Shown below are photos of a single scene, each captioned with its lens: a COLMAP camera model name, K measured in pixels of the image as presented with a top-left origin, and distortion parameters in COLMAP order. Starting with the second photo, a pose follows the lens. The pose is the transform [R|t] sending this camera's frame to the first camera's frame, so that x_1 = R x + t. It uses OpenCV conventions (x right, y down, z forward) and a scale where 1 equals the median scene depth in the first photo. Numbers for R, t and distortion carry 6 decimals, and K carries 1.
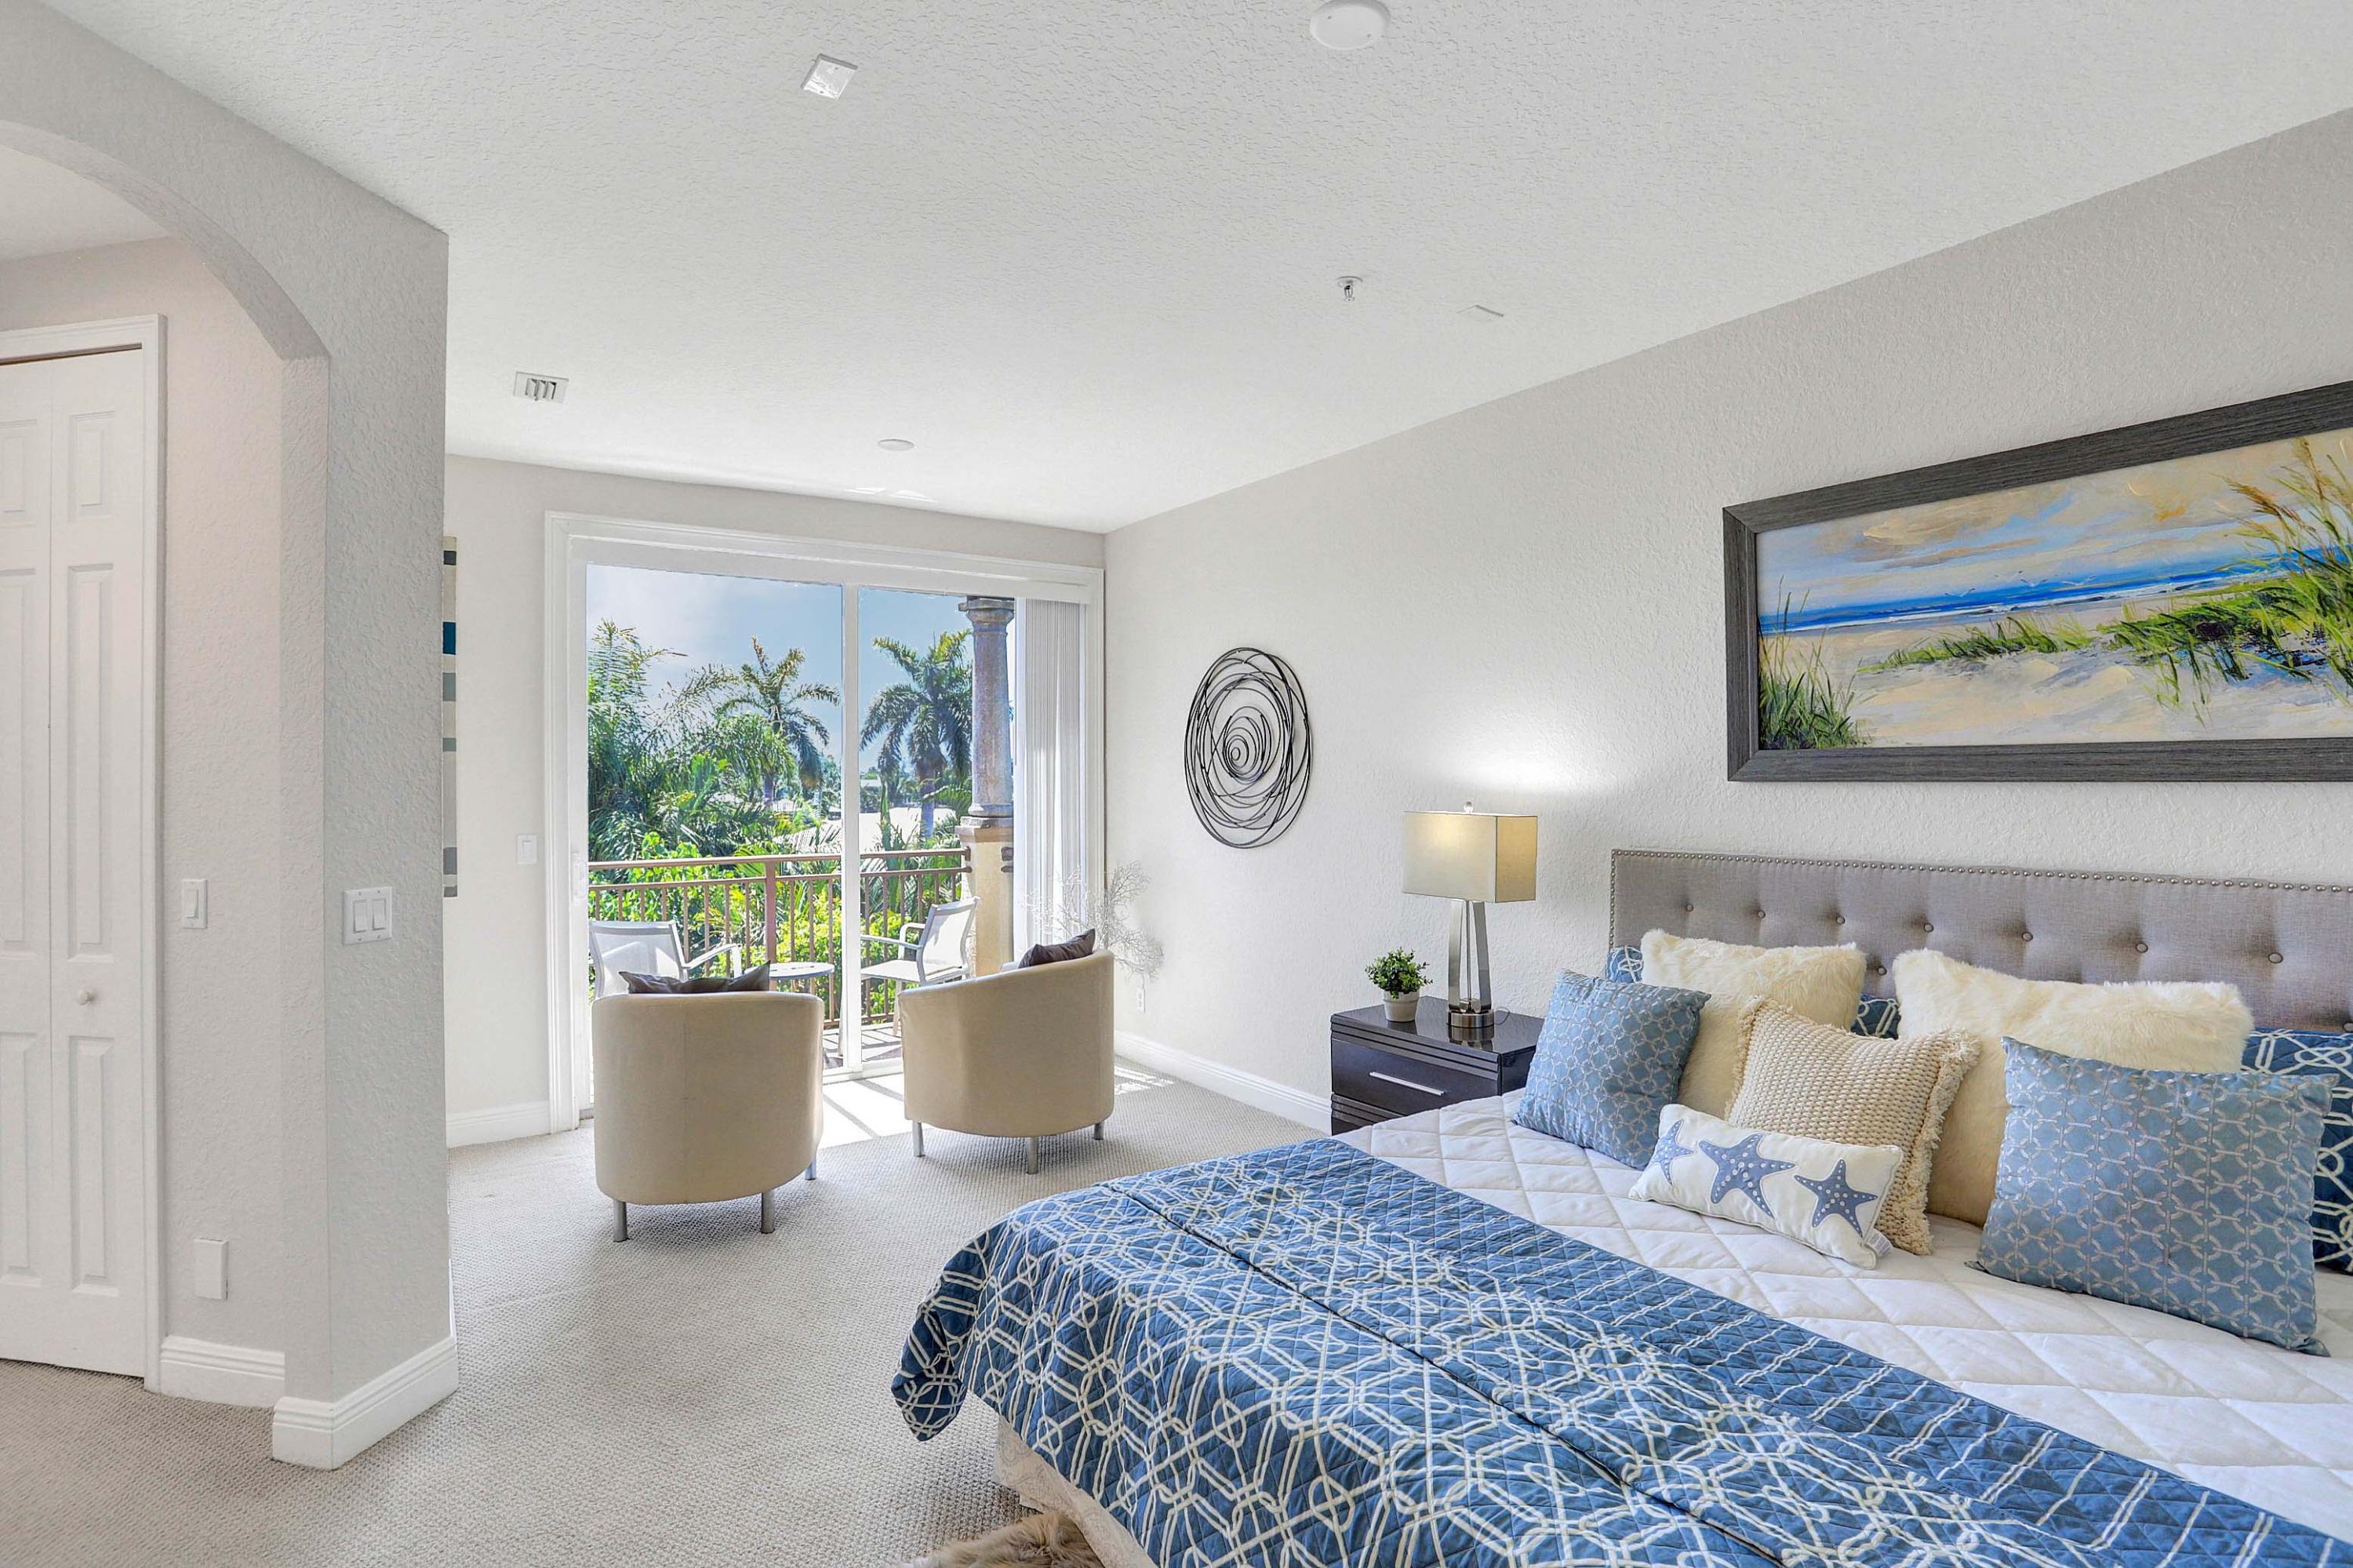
lens RADIAL K [[1152.1, 0, 1181.7], [0, 1152.1, 780.8], [0, 0, 1]] dist [-0.057149, 0.027089]
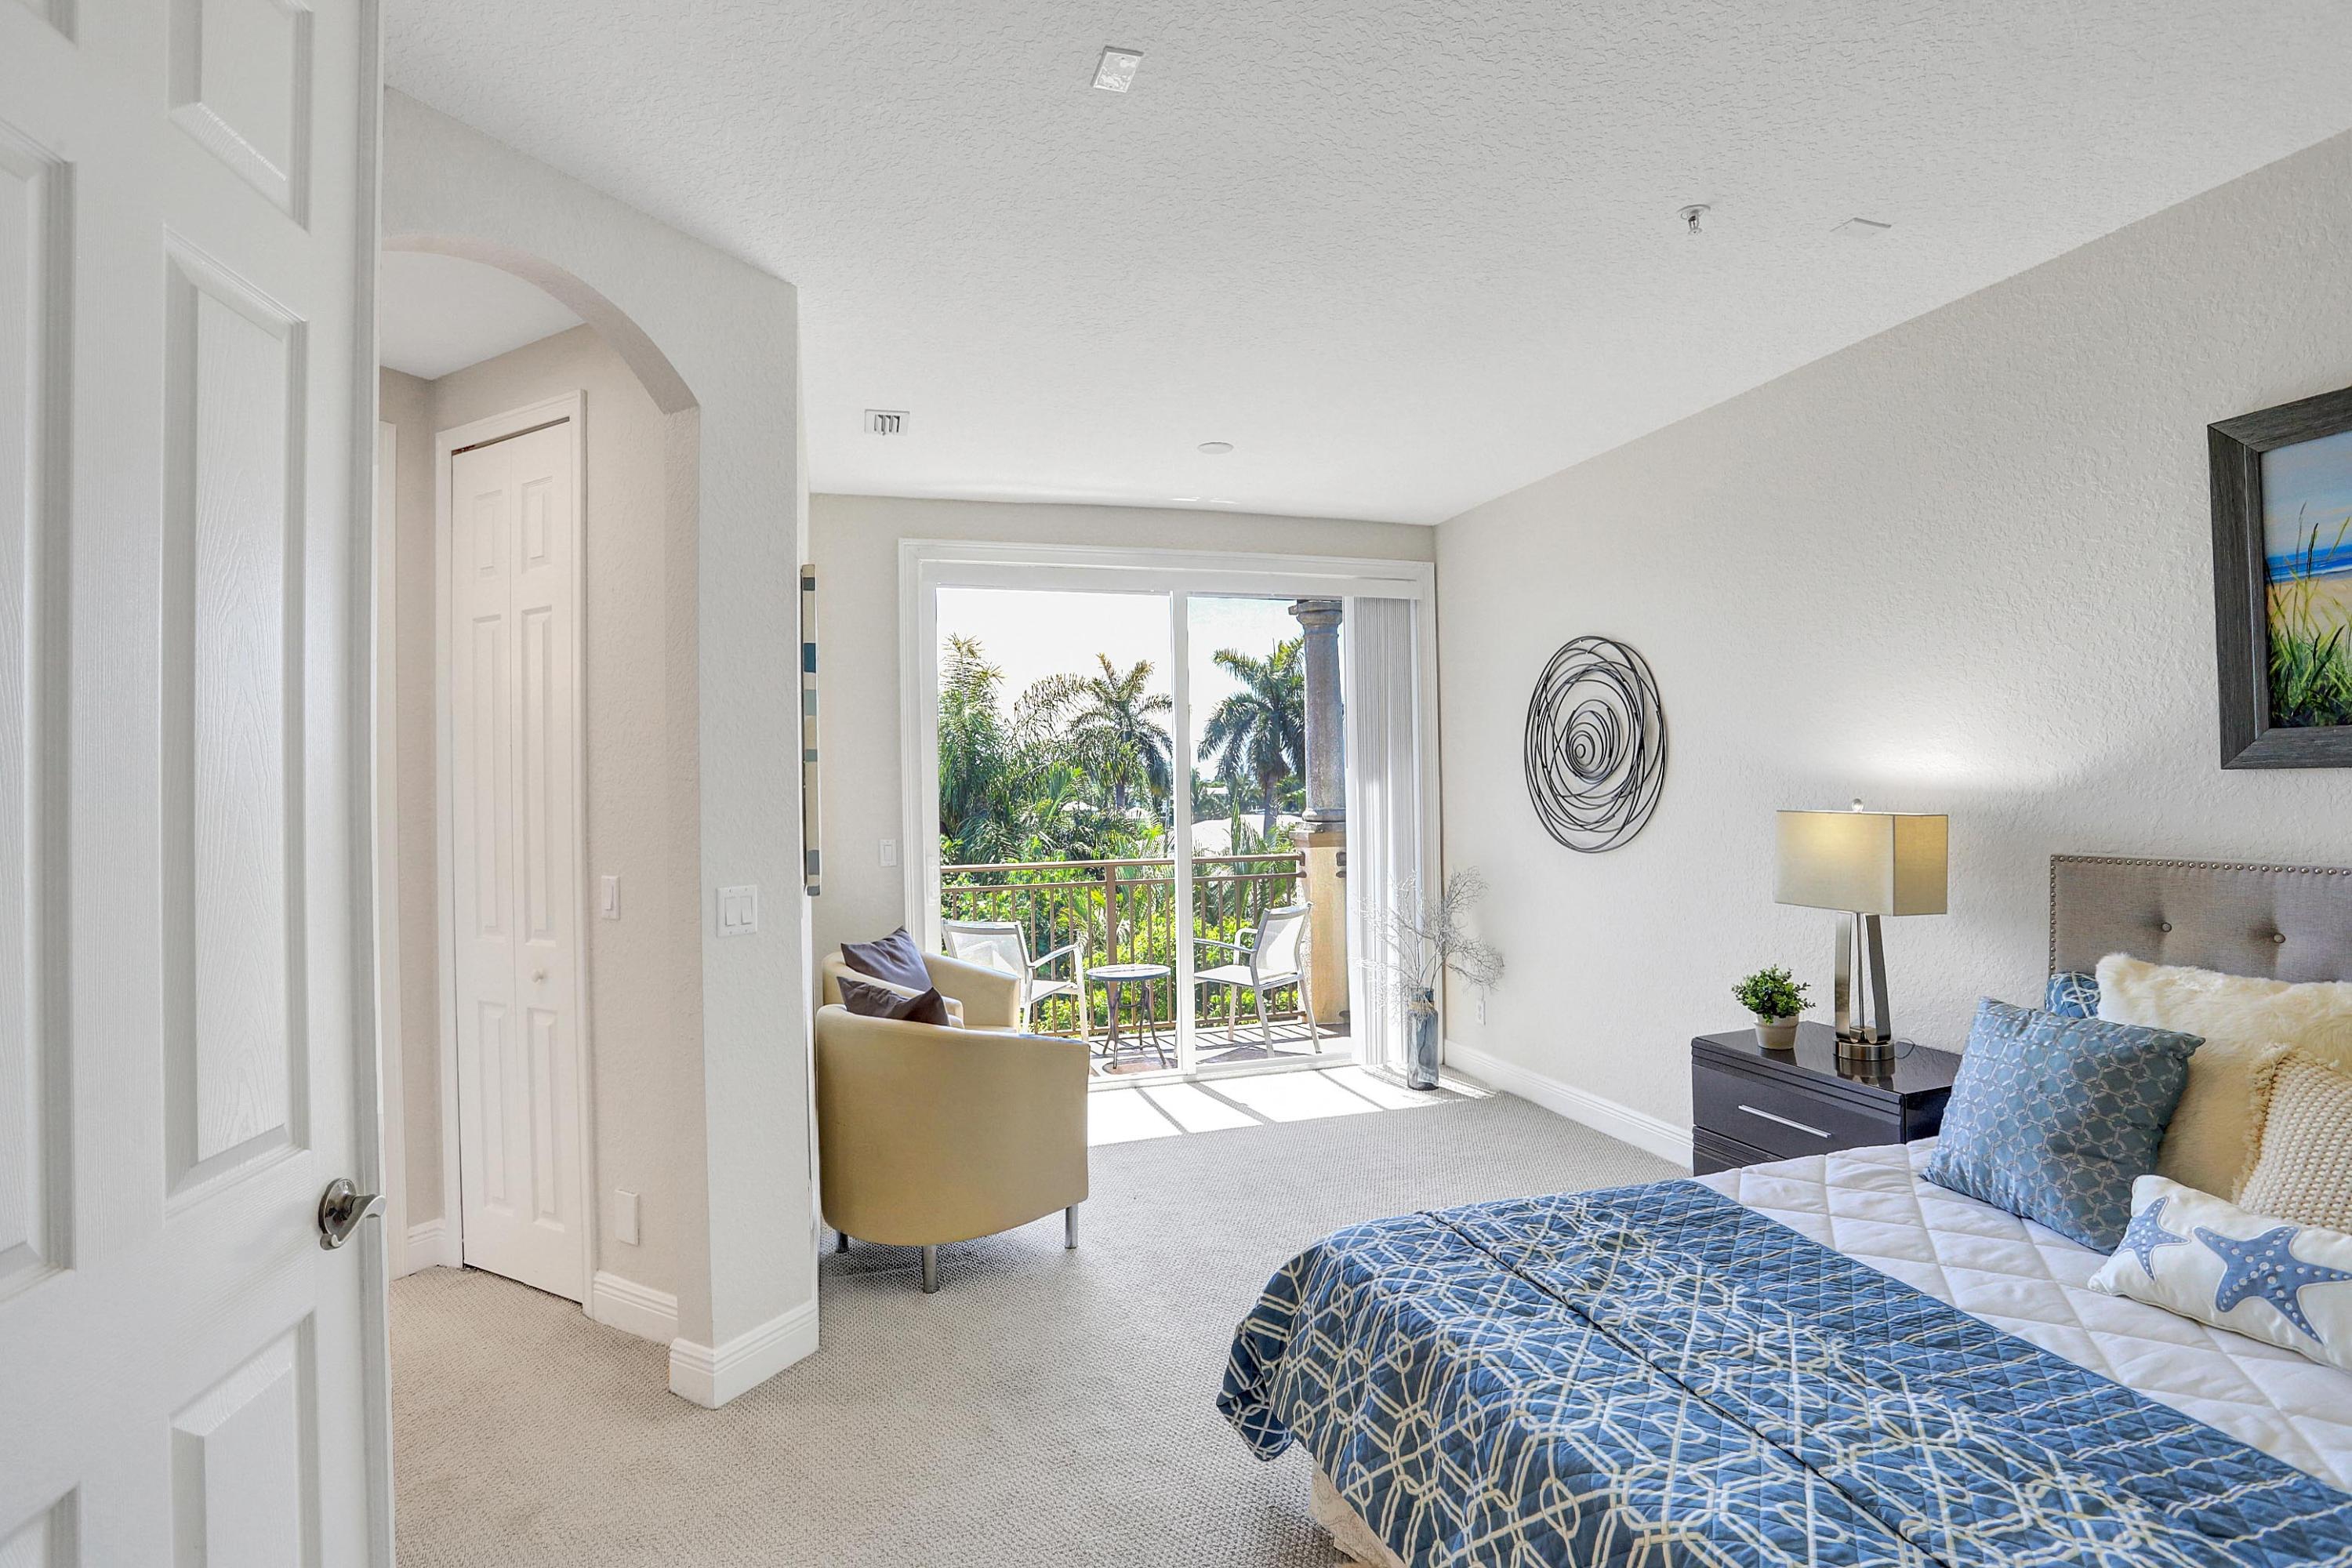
lens RADIAL K [[1151.5, 0, 1181.2], [0, 1151.5, 780.8], [0, 0, 1]] dist [-0.057149, 0.027089]
pose [[0.956958, -0.014643, -0.289856, 0.015589], [0.013222, 0.999889, -0.006858, 0.006106], [0.289924, 0.002731, 0.957046, 0.059706]]
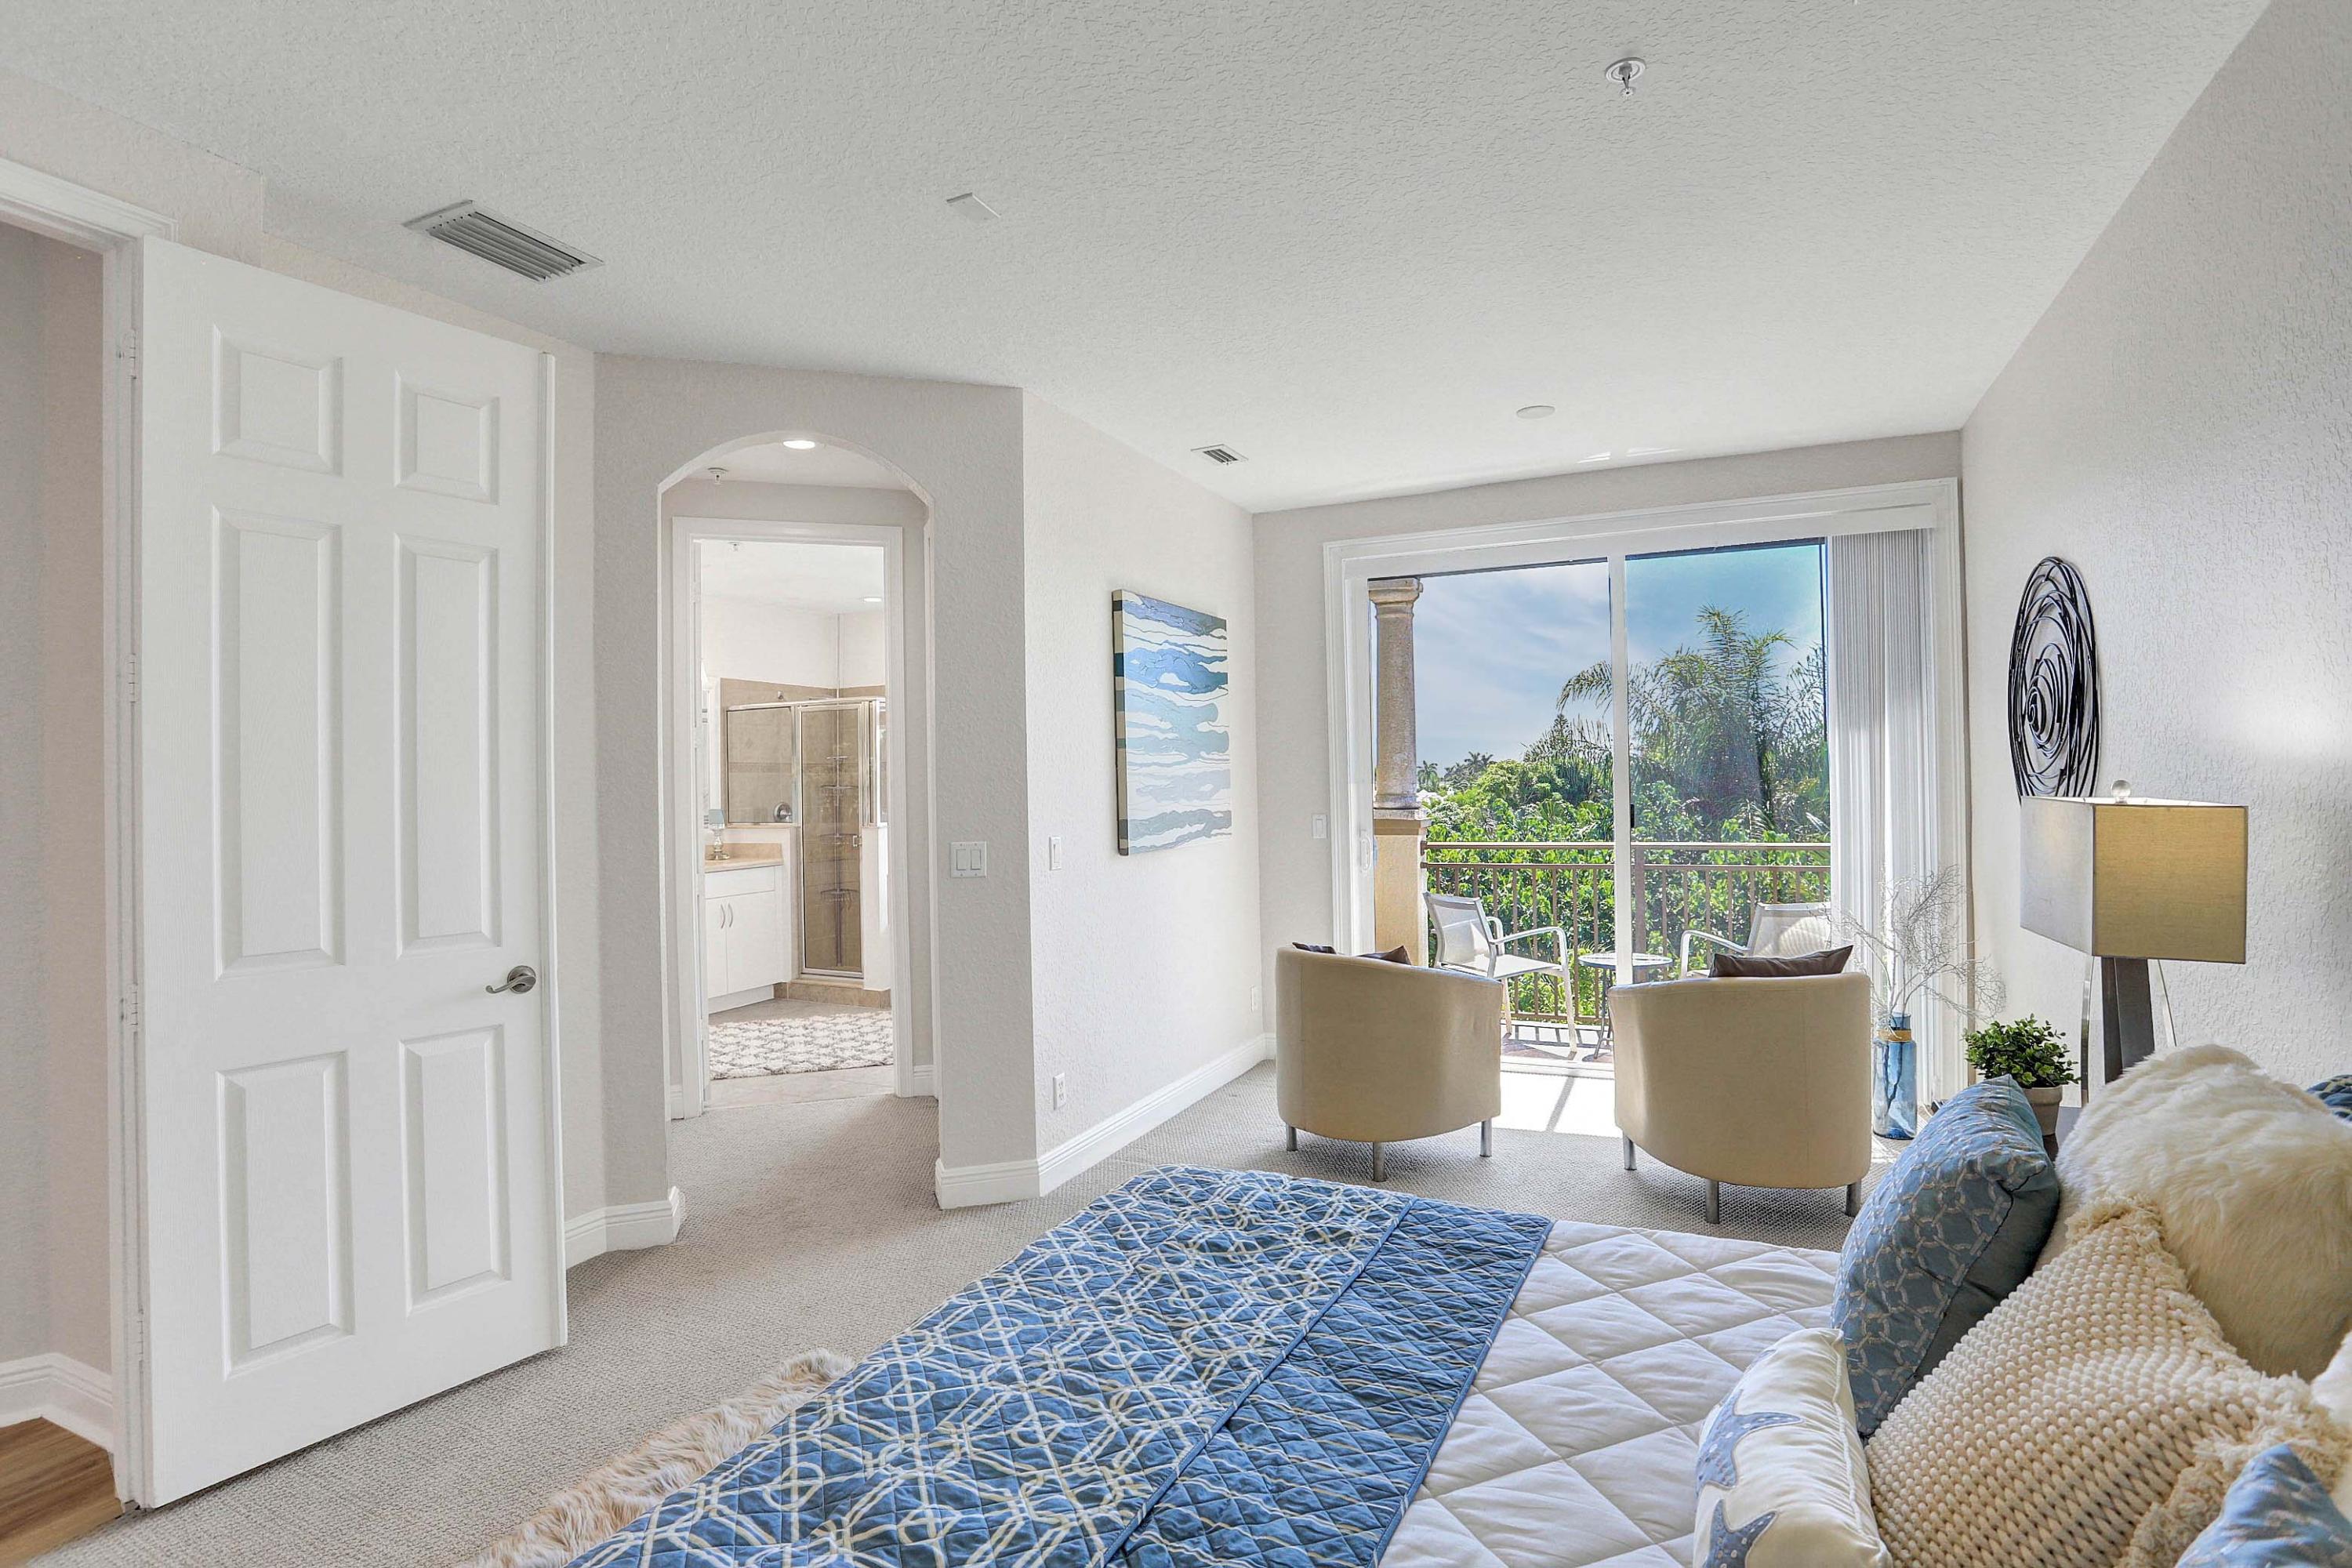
lens RADIAL K [[1151.5, 0, 1181.2], [0, 1151.5, 780.8], [0, 0, 1]] dist [-0.057149, 0.027089]
pose [[0.497734, -0.005628, -0.867311, 0.803672], [0.014267, 0.999897, 0.001700, 0.016936], [0.867212, -0.013220, 0.497763, 0.498144]]
